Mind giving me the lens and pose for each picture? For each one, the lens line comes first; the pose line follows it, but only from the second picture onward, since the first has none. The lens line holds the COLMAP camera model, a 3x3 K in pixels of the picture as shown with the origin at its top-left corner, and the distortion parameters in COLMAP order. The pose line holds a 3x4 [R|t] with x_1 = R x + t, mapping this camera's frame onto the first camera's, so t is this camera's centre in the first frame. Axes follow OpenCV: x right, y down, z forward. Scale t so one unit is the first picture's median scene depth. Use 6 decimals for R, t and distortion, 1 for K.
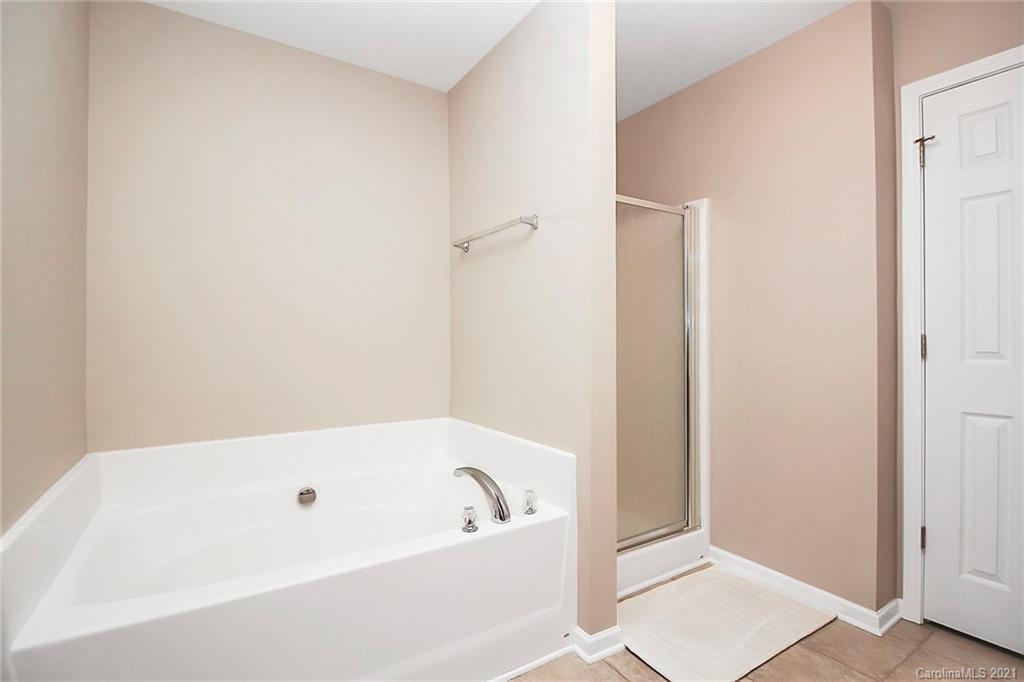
lens RADIAL K [[483.4, 0, 538.7], [0, 483.4, 336.0], [0, 0, 1]] dist [0.026726, -0.023519]
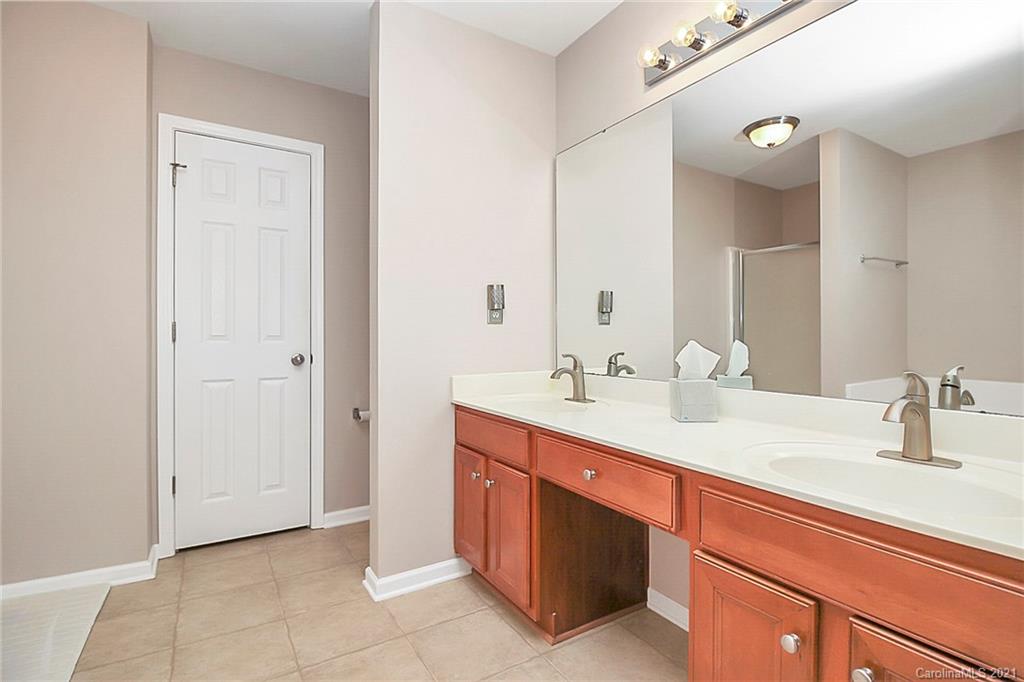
lens RADIAL K [[480.0, 0, 512.0], [0, 480.0, 341.0], [0, 0, 1]] dist [0.019090, -0.020731]
pose [[0.033894, -0.007187, 0.999400, -0.418793], [-0.009679, 0.999925, 0.007519, 0.028745], [-0.999379, -0.009928, 0.033822, 0.100960]]
